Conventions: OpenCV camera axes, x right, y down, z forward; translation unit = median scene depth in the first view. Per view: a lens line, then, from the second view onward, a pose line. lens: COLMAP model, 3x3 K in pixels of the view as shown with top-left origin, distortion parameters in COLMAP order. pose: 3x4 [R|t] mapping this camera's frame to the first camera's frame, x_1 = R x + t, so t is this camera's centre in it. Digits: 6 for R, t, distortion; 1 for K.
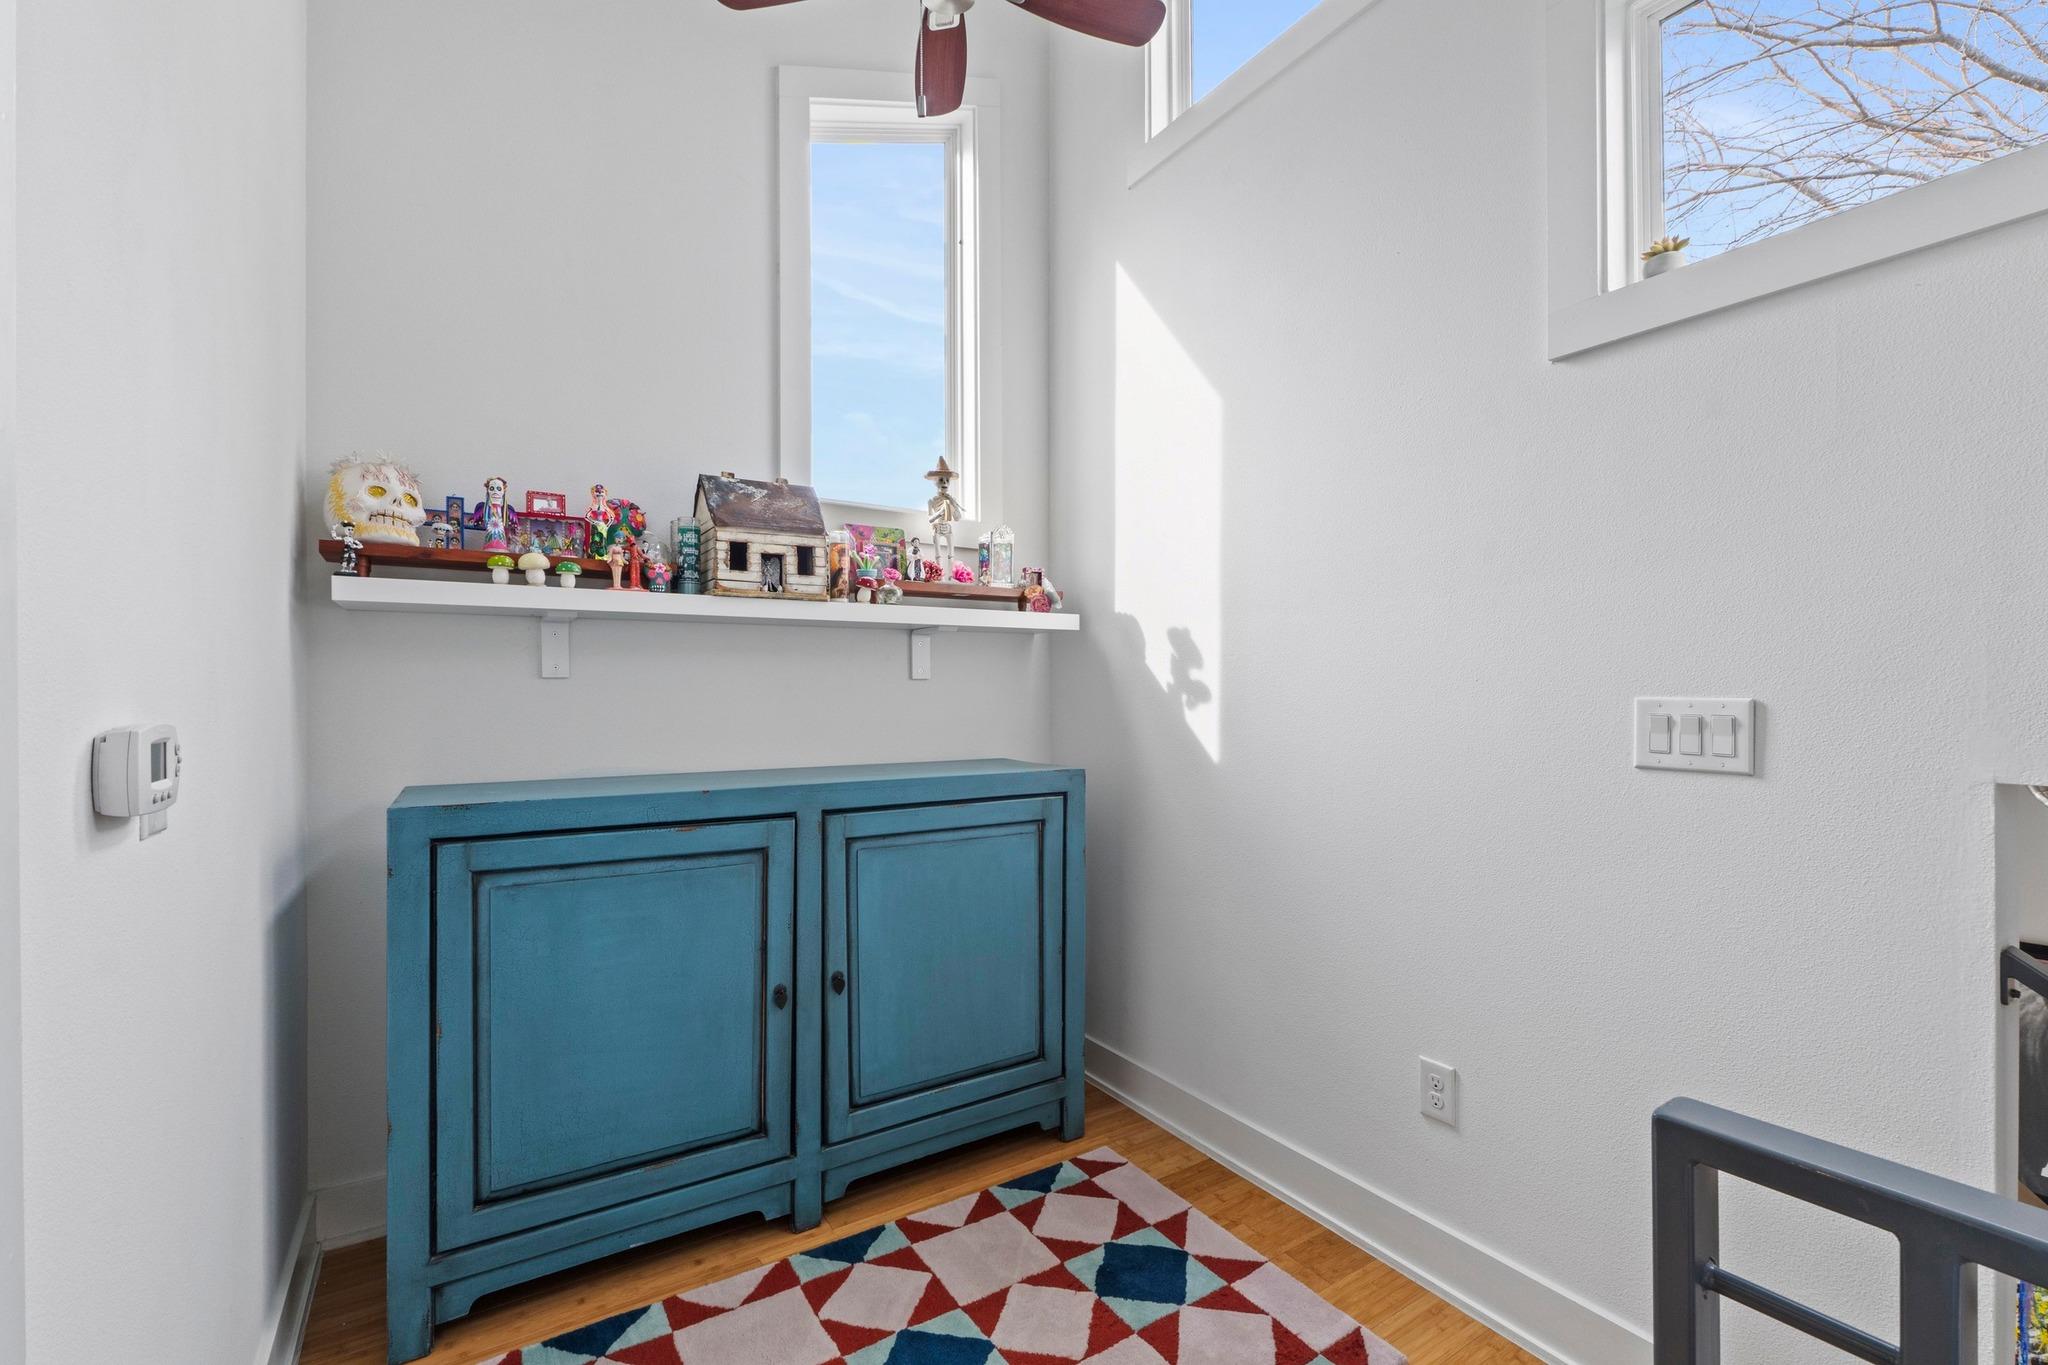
lens RADIAL K [[885.1, 0, 1032.8], [0, 885.1, 689.7], [0, 0, 1]] dist [-0.006771, 0.001452]
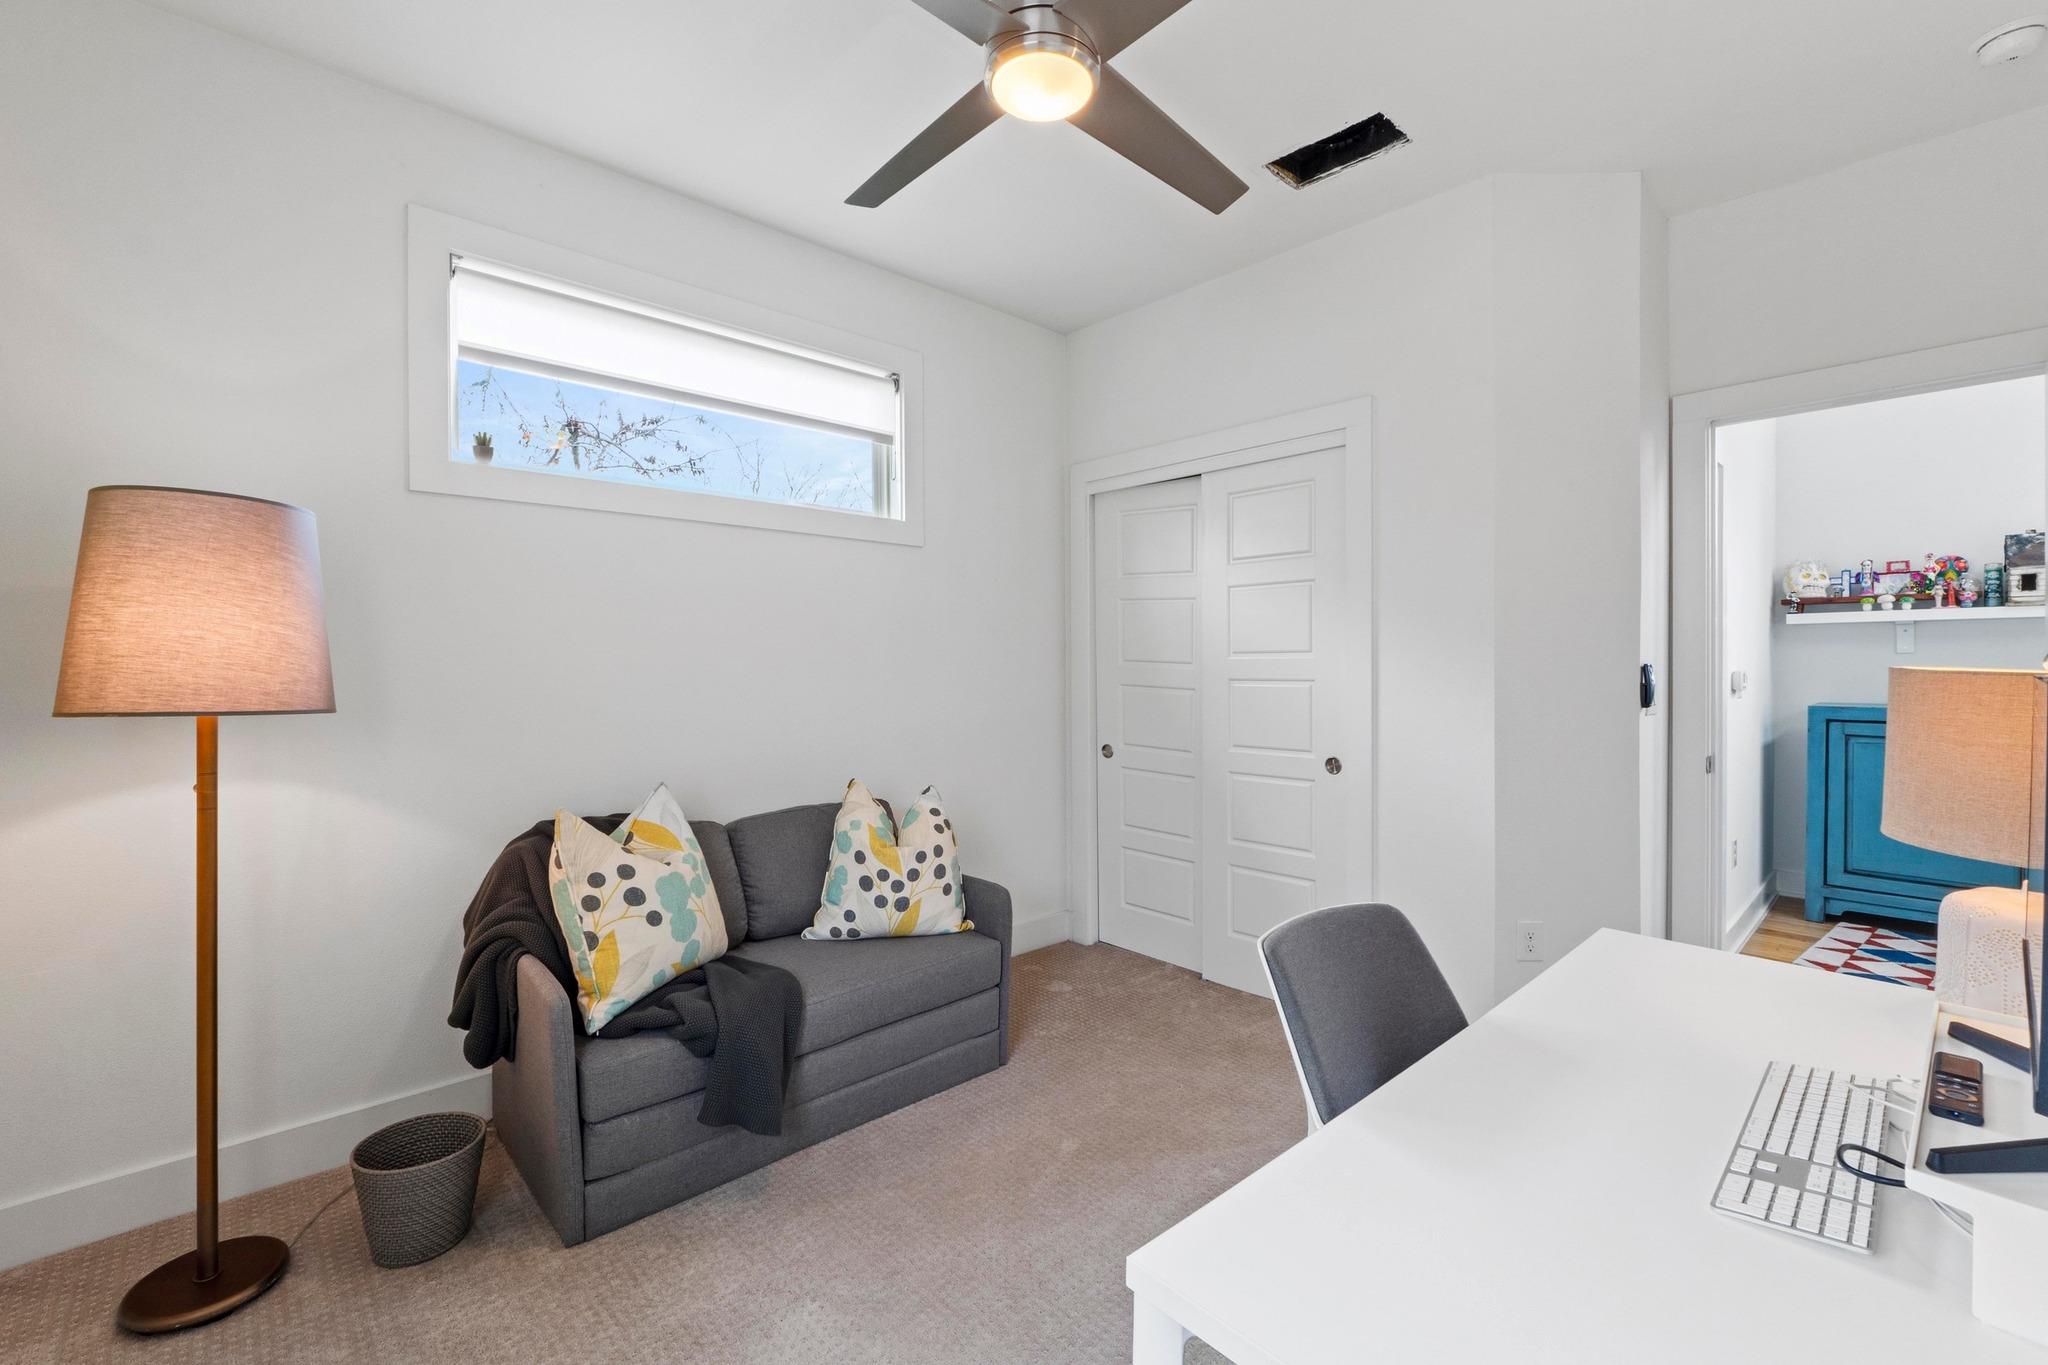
lens RADIAL K [[885.1, 0, 1033.3], [0, 885.1, 679.6], [0, 0, 1]] dist [-0.006771, 0.001452]
pose [[0.198531, 0.014007, -0.979995, 1.059259], [0.002241, 0.999889, 0.014745, 0.010730], [0.980092, -0.005123, 0.198478, -1.366741]]
